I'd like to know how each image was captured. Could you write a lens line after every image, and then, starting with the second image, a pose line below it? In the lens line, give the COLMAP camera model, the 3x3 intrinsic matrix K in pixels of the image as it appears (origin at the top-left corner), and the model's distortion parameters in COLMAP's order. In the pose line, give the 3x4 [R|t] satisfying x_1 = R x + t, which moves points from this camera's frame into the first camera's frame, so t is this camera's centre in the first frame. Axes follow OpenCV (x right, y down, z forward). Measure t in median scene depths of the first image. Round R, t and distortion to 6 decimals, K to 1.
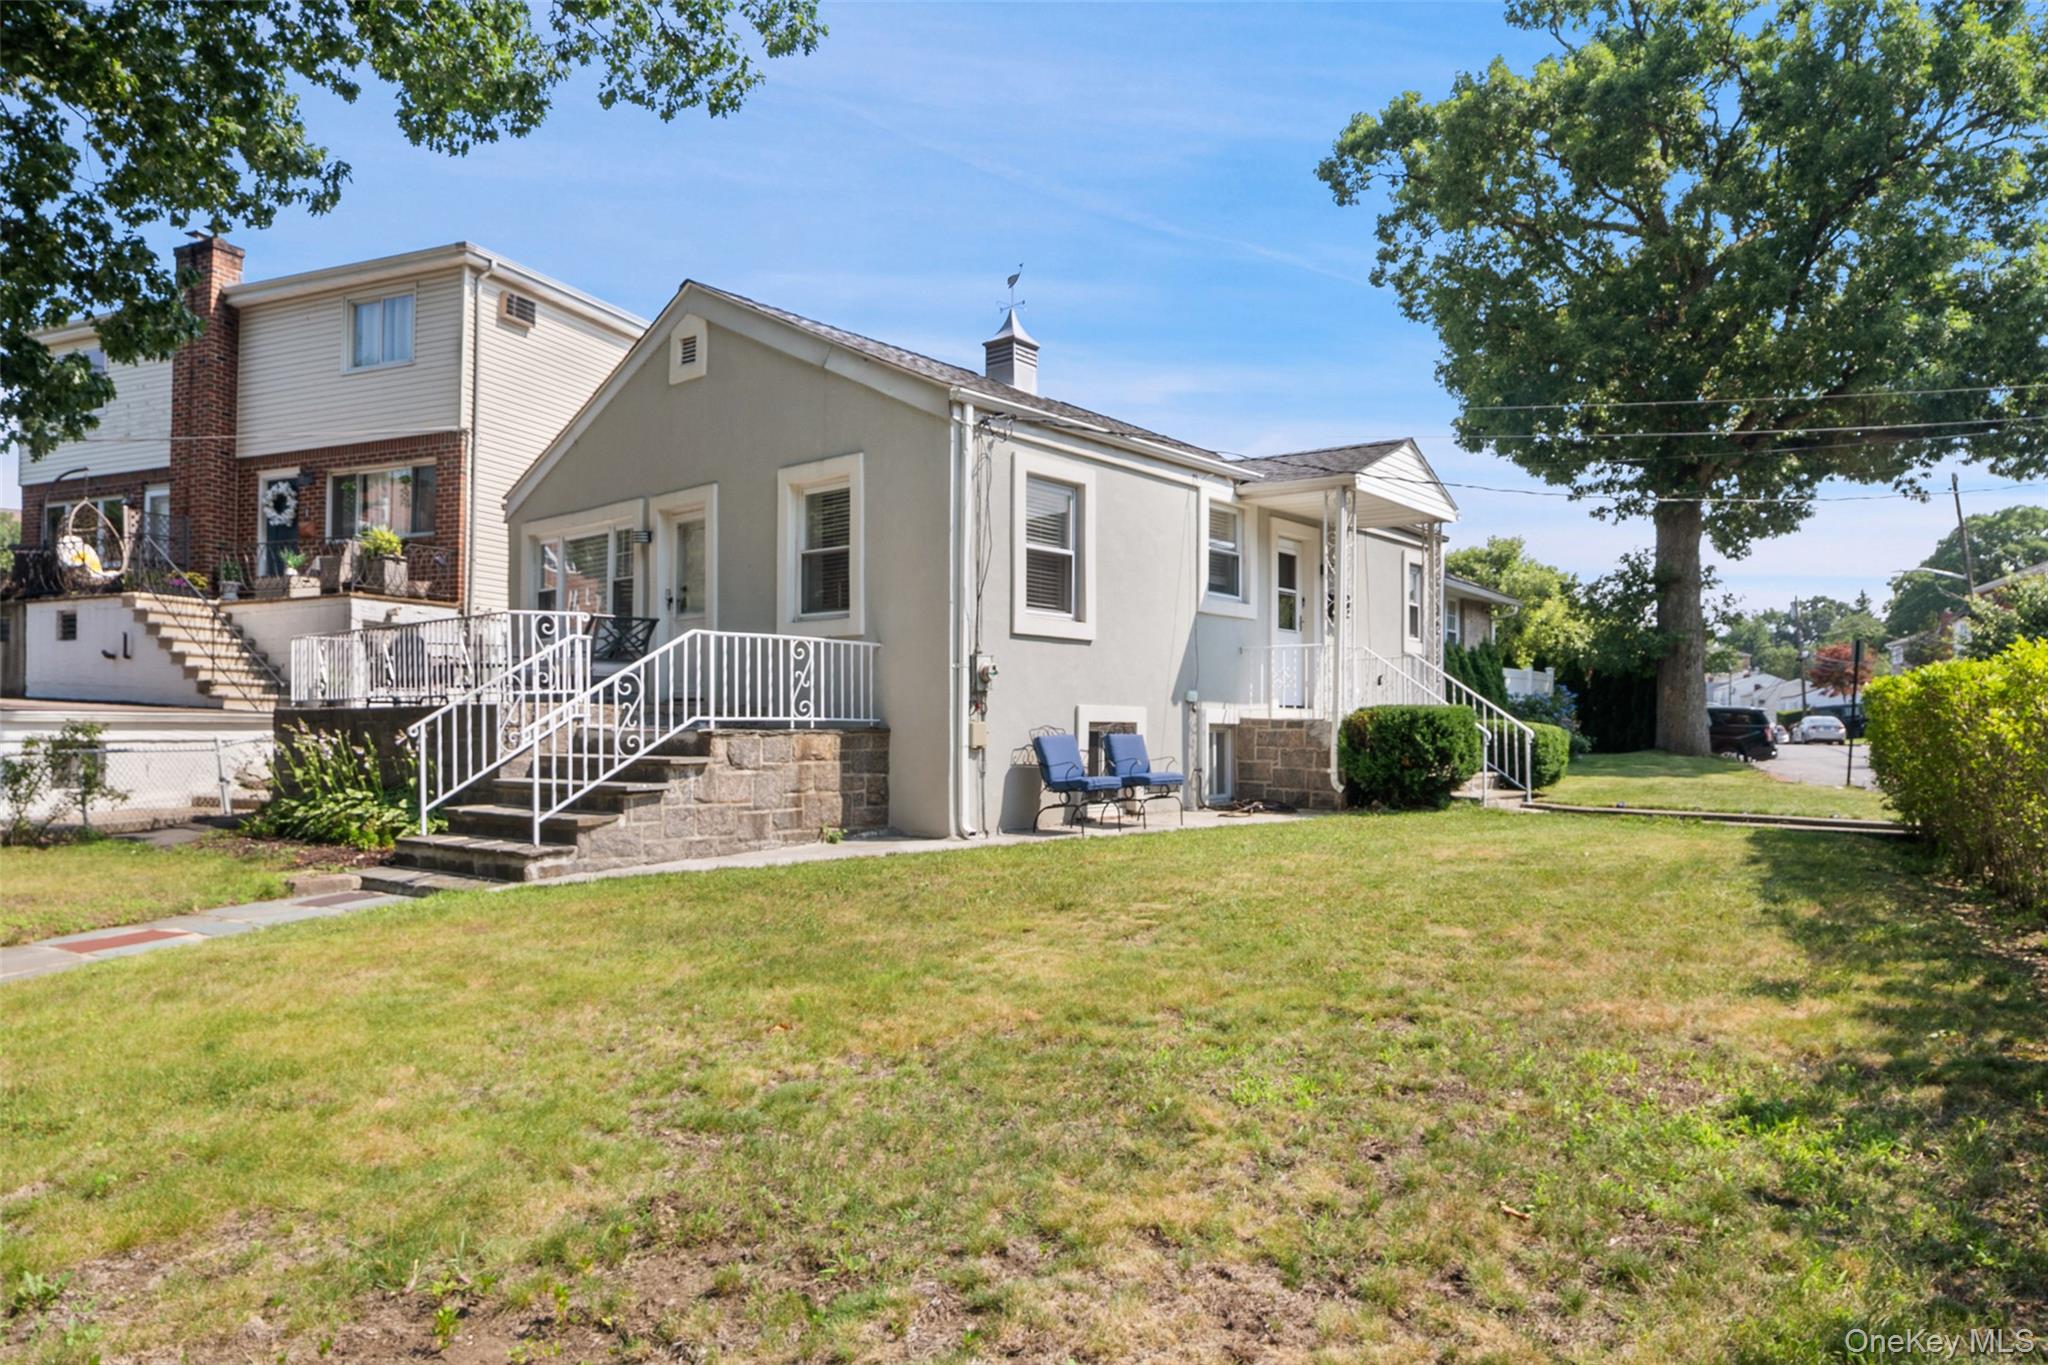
lens RADIAL K [[1578.2, 0, 1022.9], [0, 1578.2, 682.8], [0, 0, 1]] dist [0.000680, 0.000218]
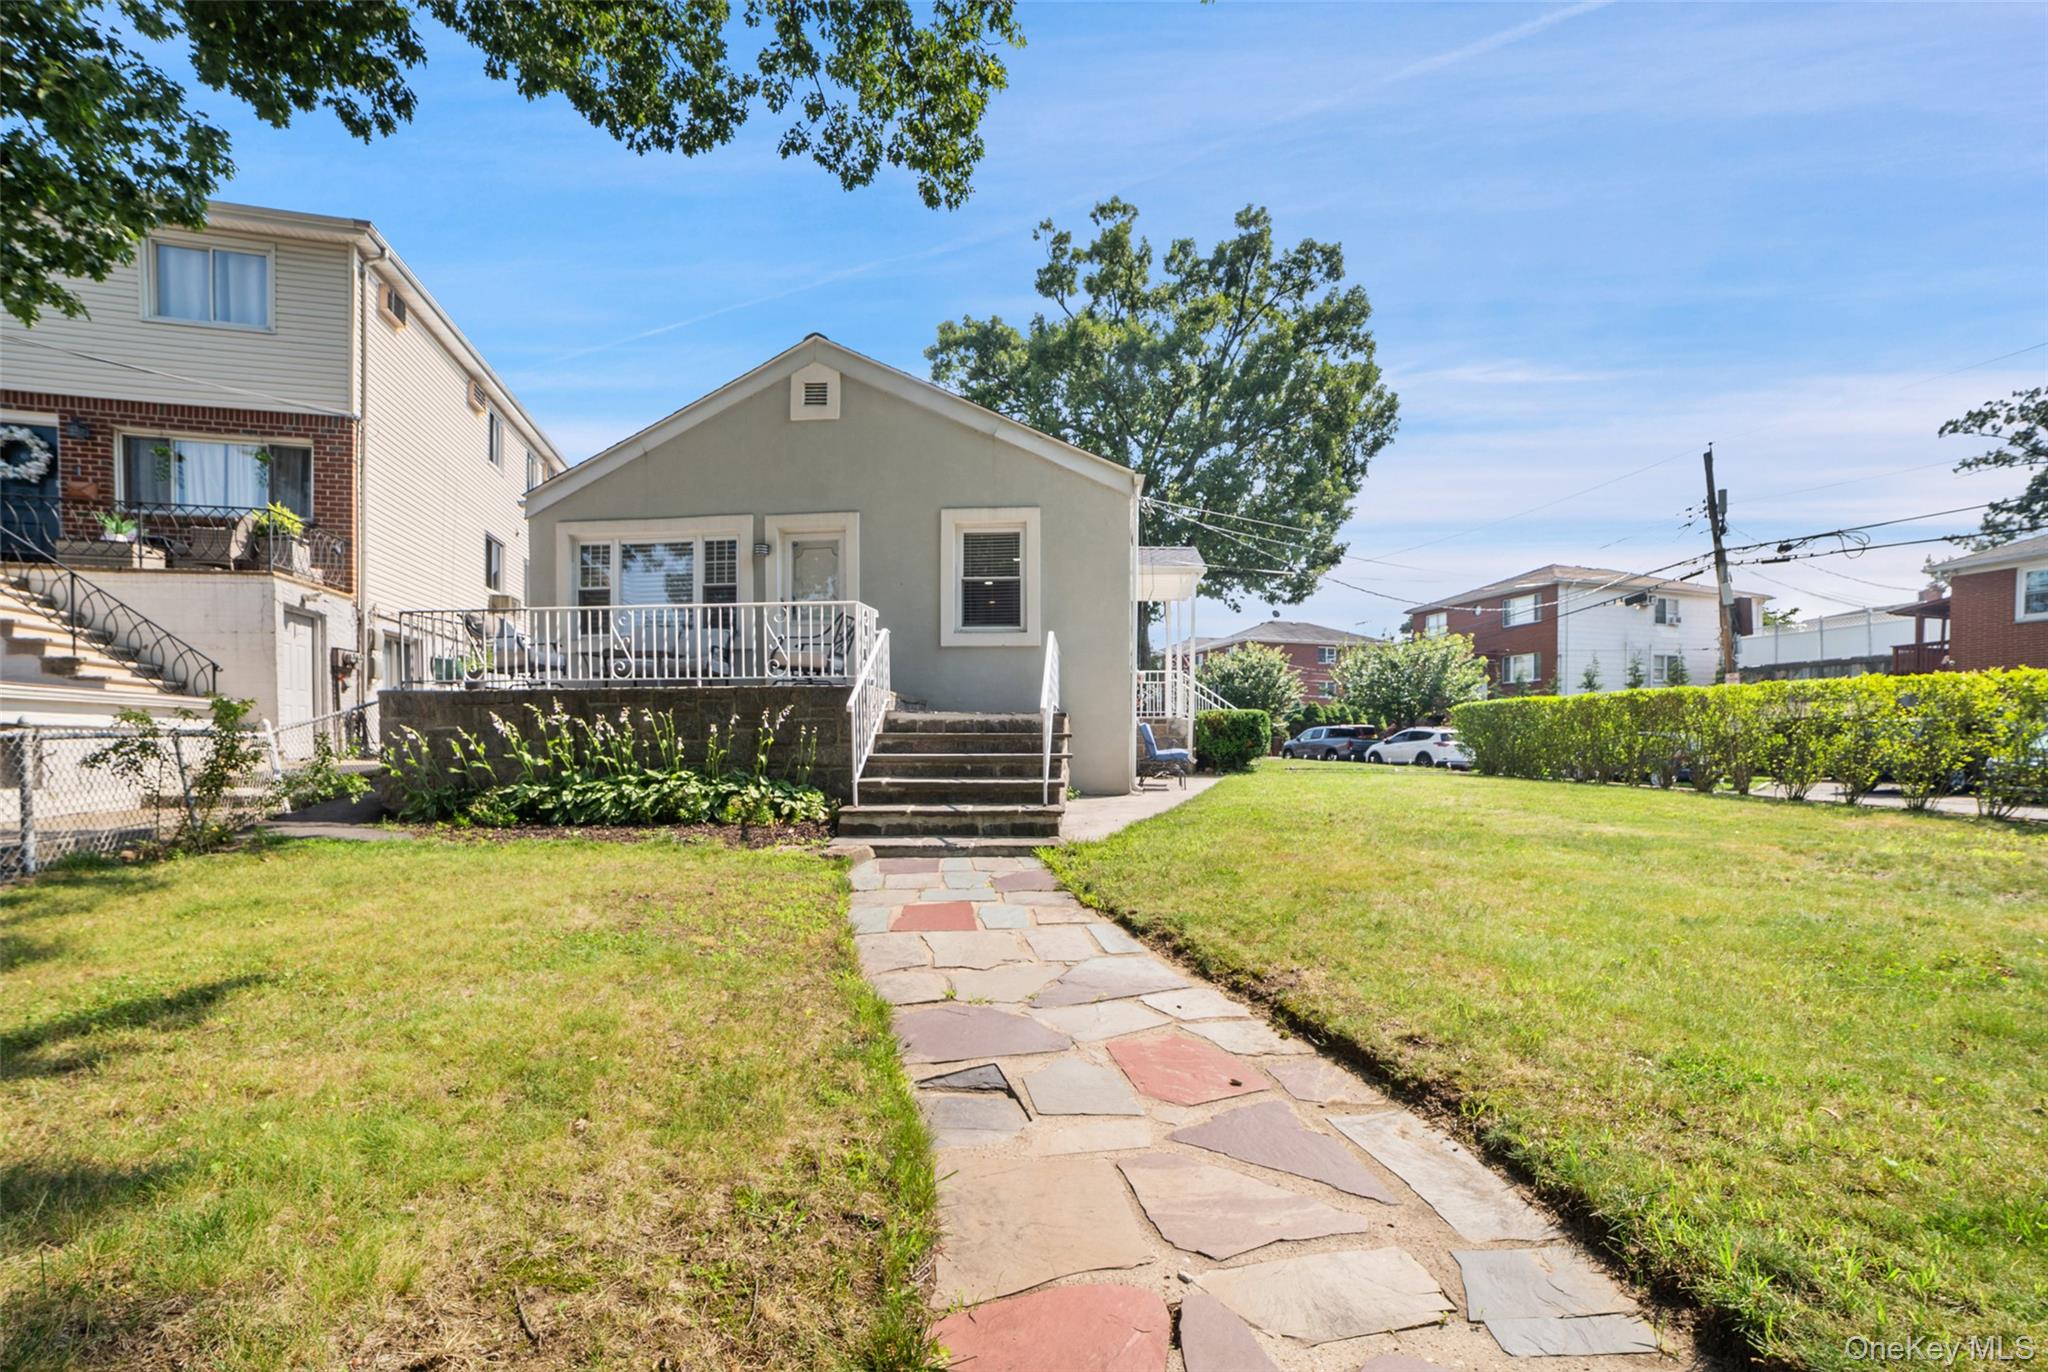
lens RADIAL K [[933.5, 0, 1019.8], [0, 933.5, 756.6], [0, 0, 1]] dist [-0.003322, -0.000397]
pose [[0.735615, -0.011001, 0.677311, -0.552184], [-0.010504, 0.999563, 0.027643, 0.035179], [-0.677318, -0.027450, 0.735178, 0.371218]]
